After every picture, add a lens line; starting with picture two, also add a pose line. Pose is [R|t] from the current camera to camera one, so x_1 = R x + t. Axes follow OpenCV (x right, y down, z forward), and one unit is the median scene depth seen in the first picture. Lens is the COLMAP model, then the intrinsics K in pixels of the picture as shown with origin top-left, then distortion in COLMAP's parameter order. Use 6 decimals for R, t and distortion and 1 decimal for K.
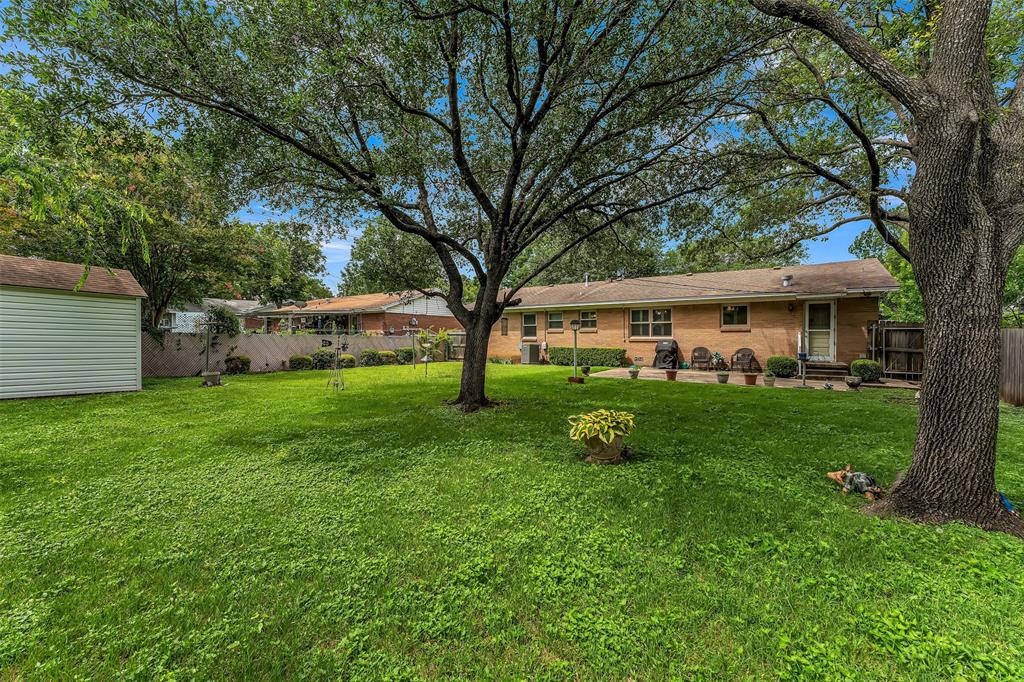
lens RADIAL K [[415.1, 0, 512.0], [0, 415.1, 341.0], [0, 0, 1]] dist [-0.001390, -0.000225]
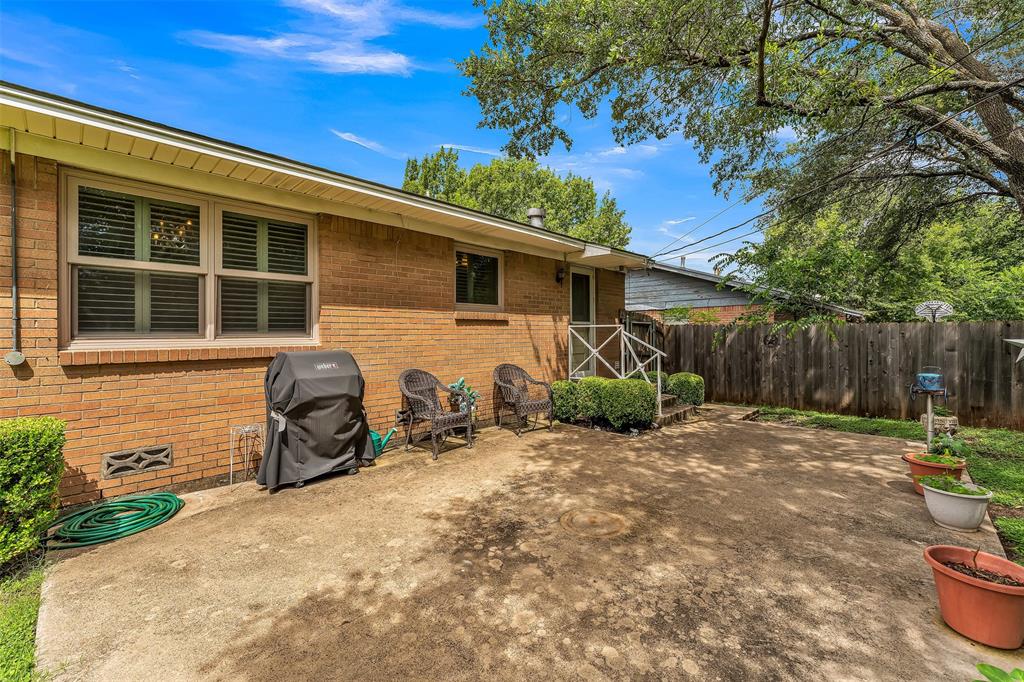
lens RADIAL K [[415.1, 0, 512.0], [0, 415.1, 341.0], [0, 0, 1]] dist [-0.001390, -0.000225]
pose [[0.189102, -0.017280, 0.981805, 0.162736], [0.016639, 0.999758, 0.014391, -0.009746], [-0.981816, 0.013615, 0.189344, 0.842098]]
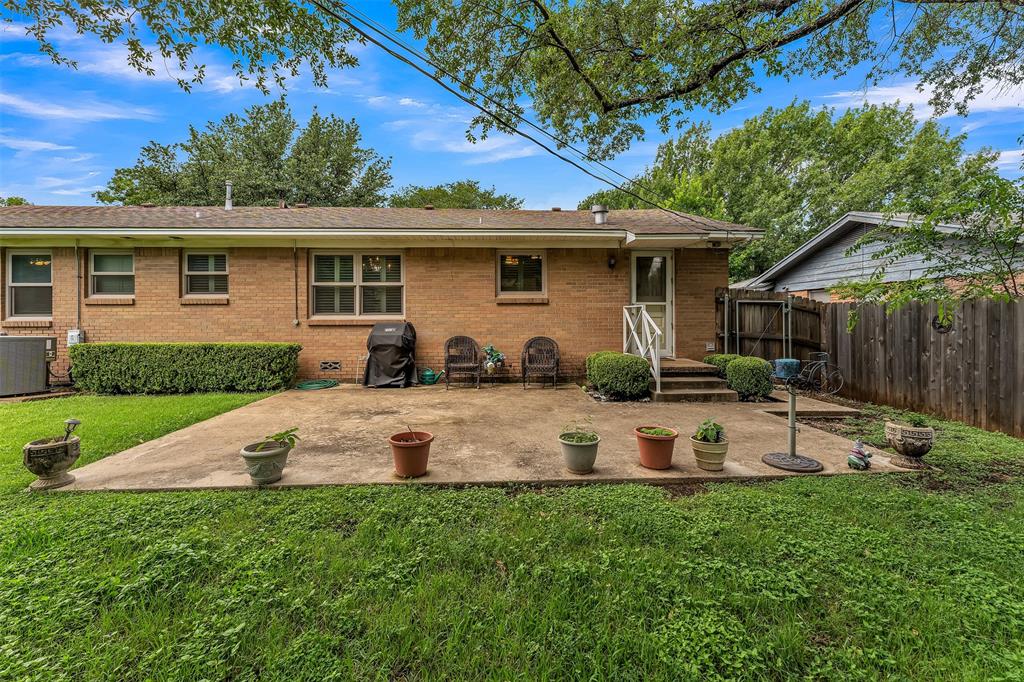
lens RADIAL K [[431.1, 0, 507.9], [0, 431.1, 320.9], [0, 0, 1]] dist [-0.000872, -0.000114]
pose [[0.814869, -0.009374, 0.579570, 0.202421], [0.008015, 0.999956, 0.004904, -0.005023], [-0.579590, 0.000650, 0.814908, 0.541597]]
